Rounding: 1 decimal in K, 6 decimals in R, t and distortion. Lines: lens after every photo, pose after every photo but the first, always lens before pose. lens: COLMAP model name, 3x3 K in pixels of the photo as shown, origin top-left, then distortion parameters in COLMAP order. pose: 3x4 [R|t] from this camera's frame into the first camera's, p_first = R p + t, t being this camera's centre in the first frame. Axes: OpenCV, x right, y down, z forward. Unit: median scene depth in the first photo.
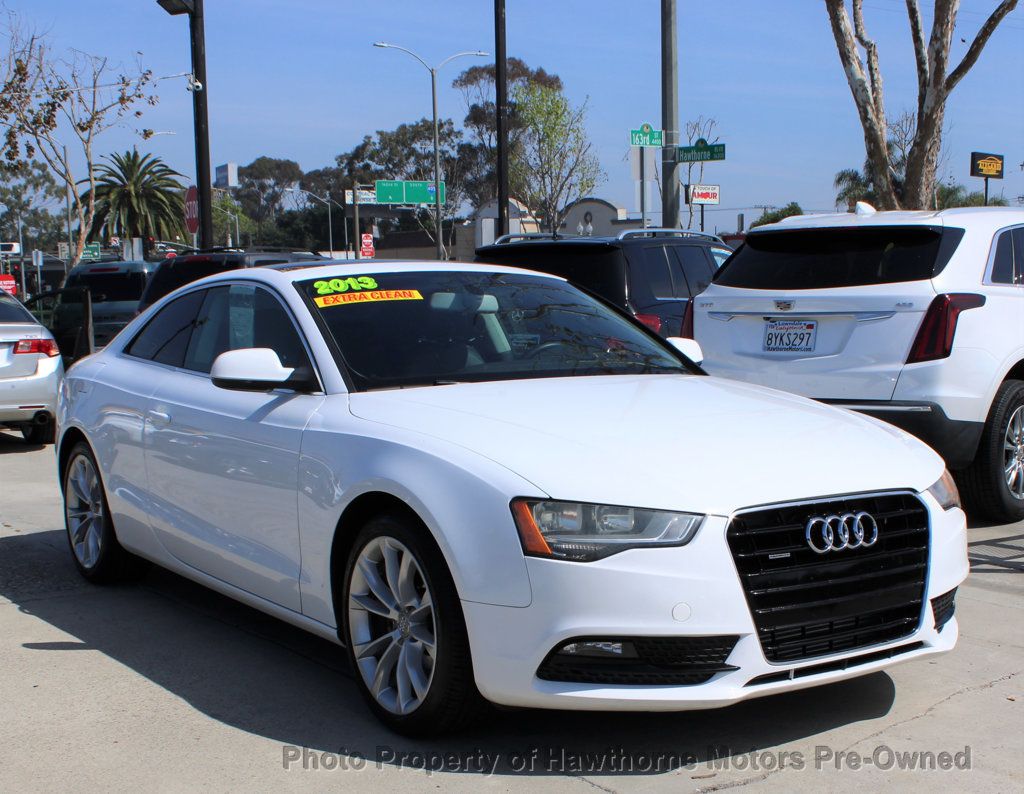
lens RADIAL K [[1462.8, 0, 511.5], [0, 1462.8, 512.6], [0, 0, 1]] dist [-0.031210, -0.241760]
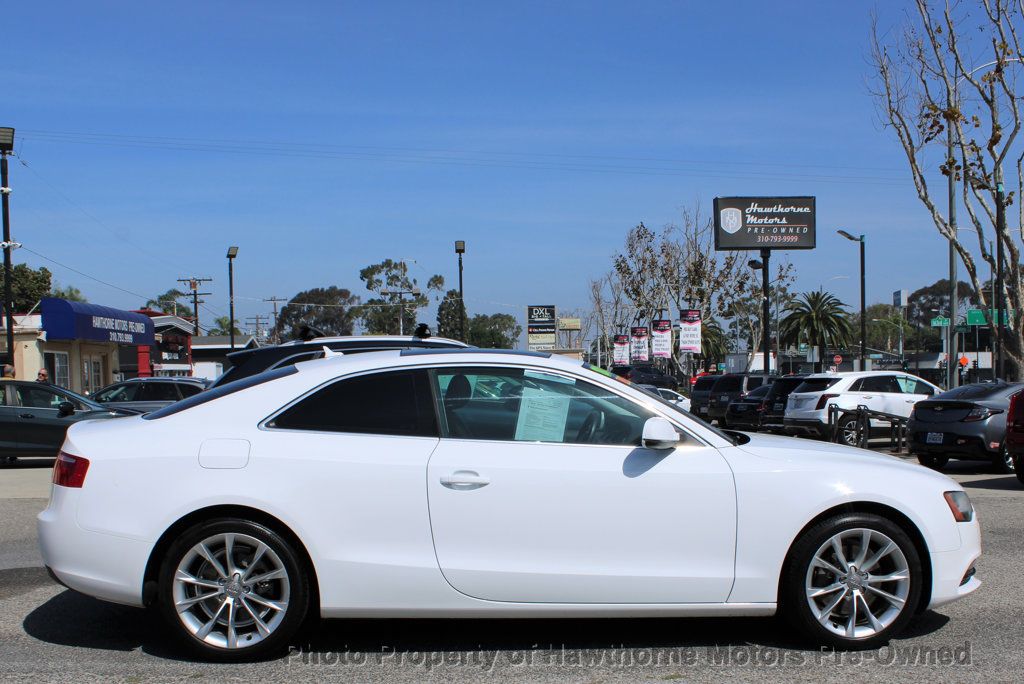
lens RADIAL K [[1364.3, 0, 512.1], [0, 1364.3, 379.9], [0, 0, 1]] dist [-0.005962, 0.069886]
pose [[0.855647, 0.009870, -0.517466, 0.266922], [-0.084254, 0.989137, -0.120452, 0.062933], [0.510657, 0.146663, 0.847183, -0.489607]]
